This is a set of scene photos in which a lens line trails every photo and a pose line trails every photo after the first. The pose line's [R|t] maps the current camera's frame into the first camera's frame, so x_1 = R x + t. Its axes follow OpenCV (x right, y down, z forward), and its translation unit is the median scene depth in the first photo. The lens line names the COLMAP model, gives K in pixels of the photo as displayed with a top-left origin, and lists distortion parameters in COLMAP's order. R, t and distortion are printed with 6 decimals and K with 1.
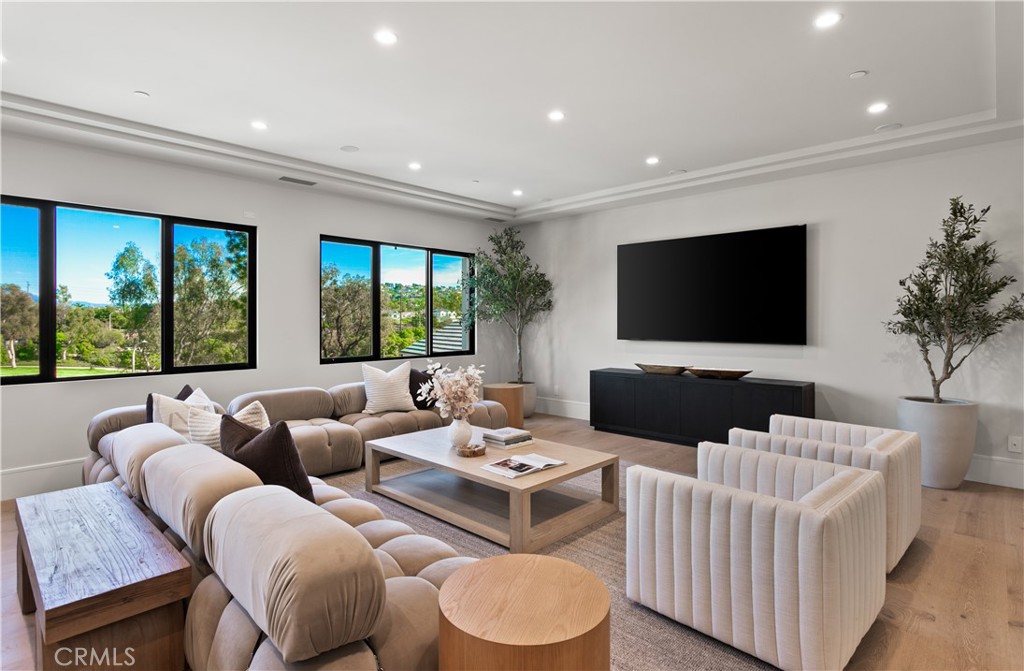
lens RADIAL K [[510.0, 0, 523.5], [0, 510.0, 316.2], [0, 0, 1]] dist [-0.019557, 0.000210]
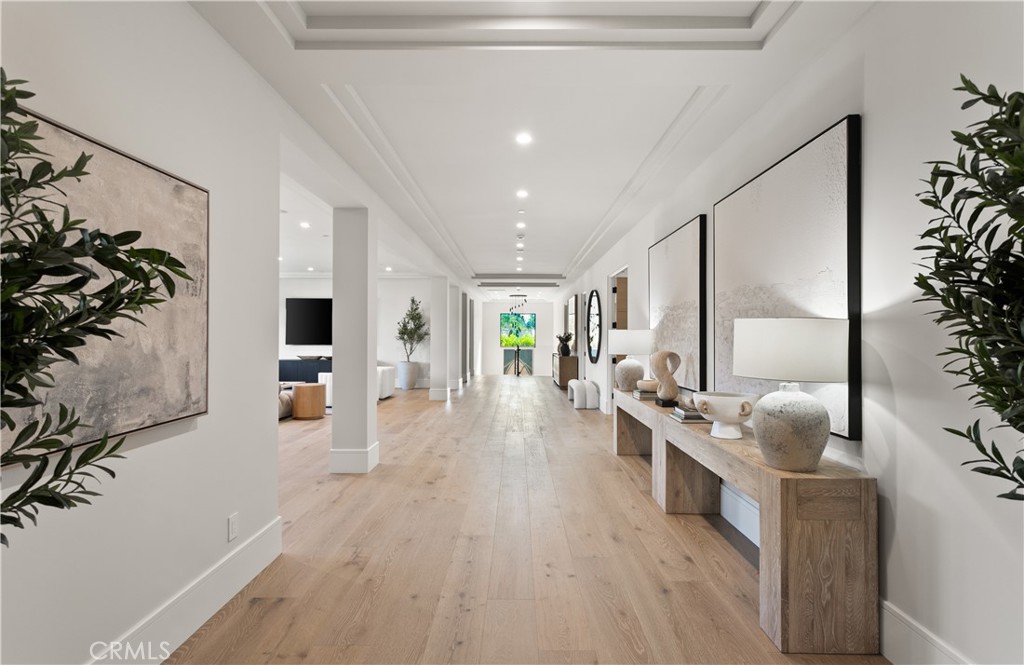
lens RADIAL K [[507.2, 0, 524.6], [0, 507.2, 331.2], [0, 0, 1]] dist [-0.011424, 0.000009]
pose [[0.728689, 0.009044, 0.684785, -0.501201], [-0.009001, 0.999953, -0.003629, -0.009010], [-0.684786, -0.003519, 0.728736, -1.116315]]
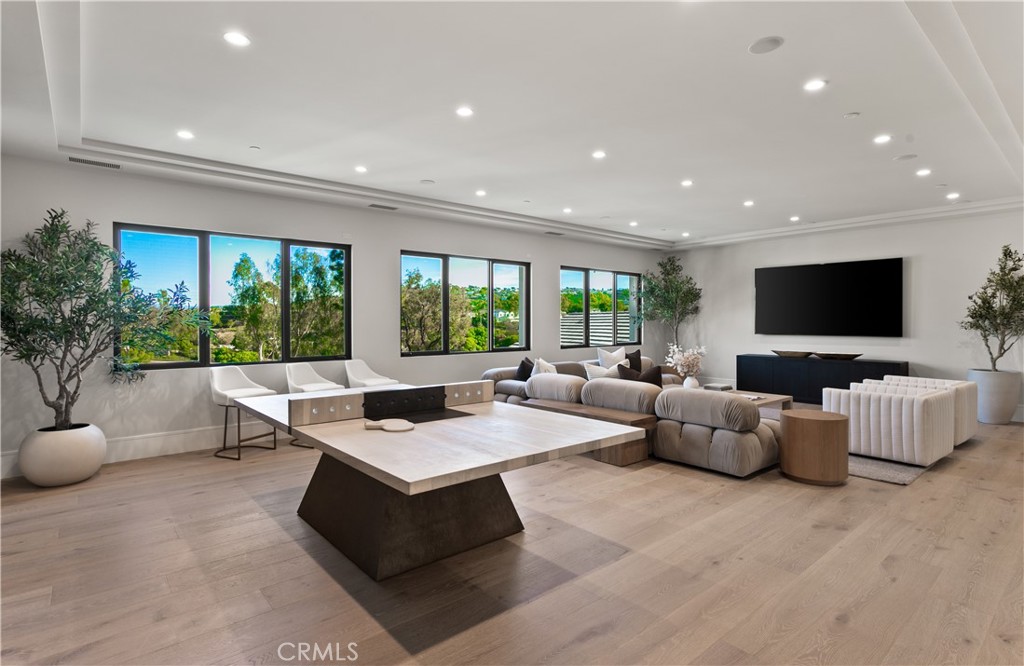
lens RADIAL K [[510.3, 0, 494.9], [0, 510.3, 319.2], [0, 0, 1]] dist [-0.014782, 0.000184]
pose [[0.990208, -0.001005, -0.139599, -0.341440], [0.001783, 0.999984, 0.005451, -0.005331], [0.139591, -0.005646, 0.990193, -0.520557]]
